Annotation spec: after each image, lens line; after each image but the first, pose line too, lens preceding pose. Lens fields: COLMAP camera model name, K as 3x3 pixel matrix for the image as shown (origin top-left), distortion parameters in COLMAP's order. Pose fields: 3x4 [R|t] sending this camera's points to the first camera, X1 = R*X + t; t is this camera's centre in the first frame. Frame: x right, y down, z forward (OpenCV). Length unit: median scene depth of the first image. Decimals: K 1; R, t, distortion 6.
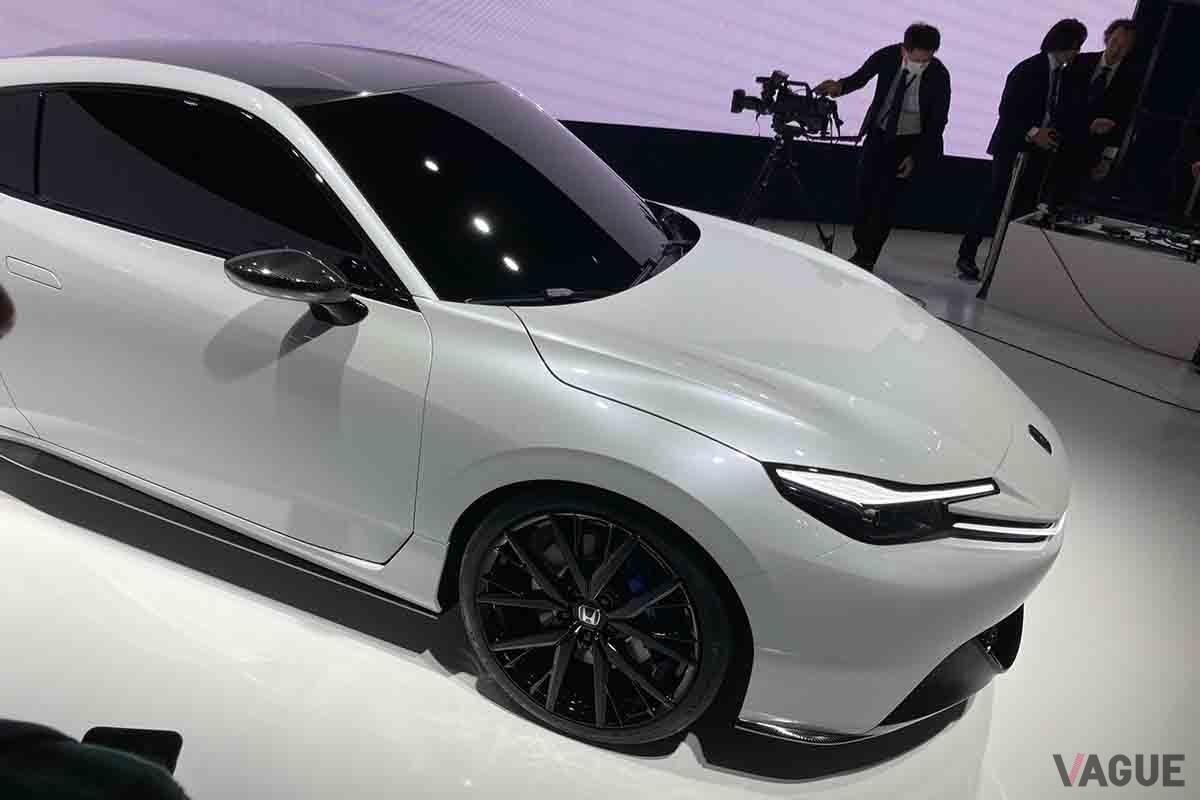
lens RADIAL K [[969.8, 0, 591.8], [0, 969.8, 396.3], [0, 0, 1]] dist [0.029461, -0.025808]
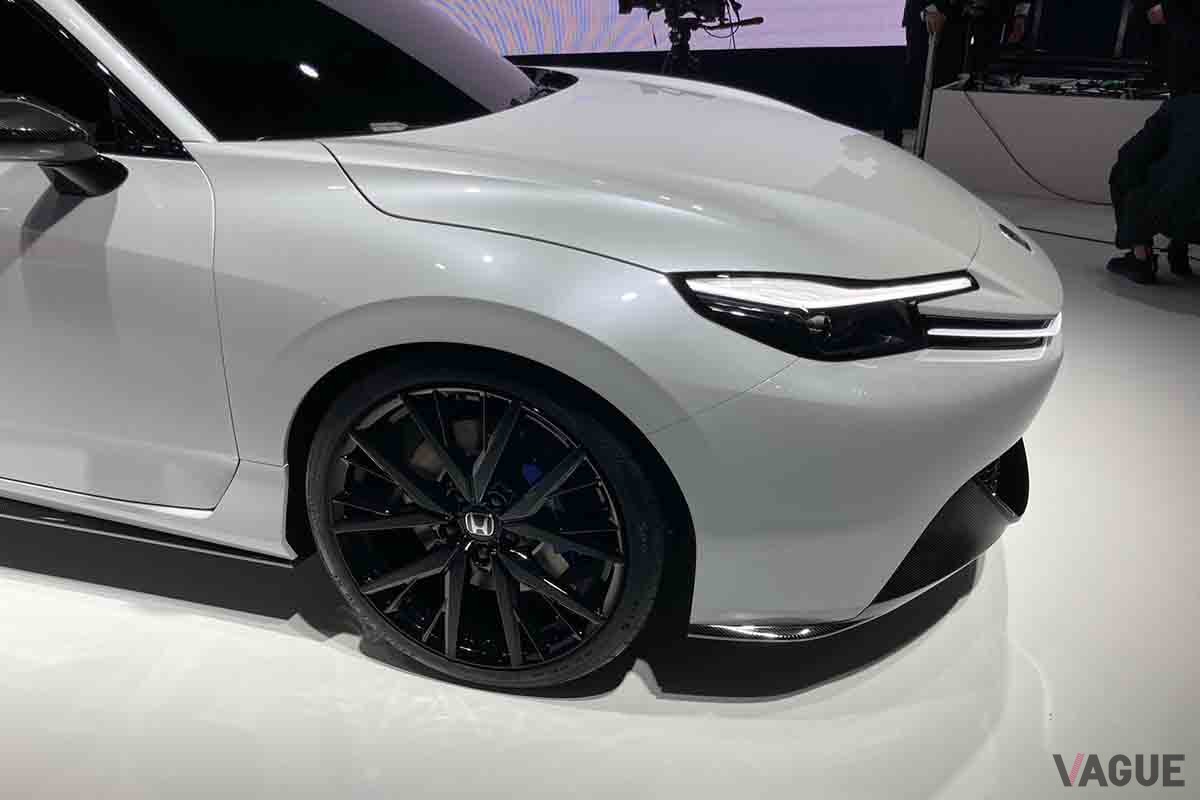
lens RADIAL K [[969.8, 0, 591.4], [0, 969.8, 389.1], [0, 0, 1]] dist [0.029461, -0.025808]
pose [[0.987795, -0.149773, 0.042776, 0.065837], [0.149720, 0.988718, 0.004448, 0.127610], [-0.042960, 0.002011, 0.999075, 0.231597]]
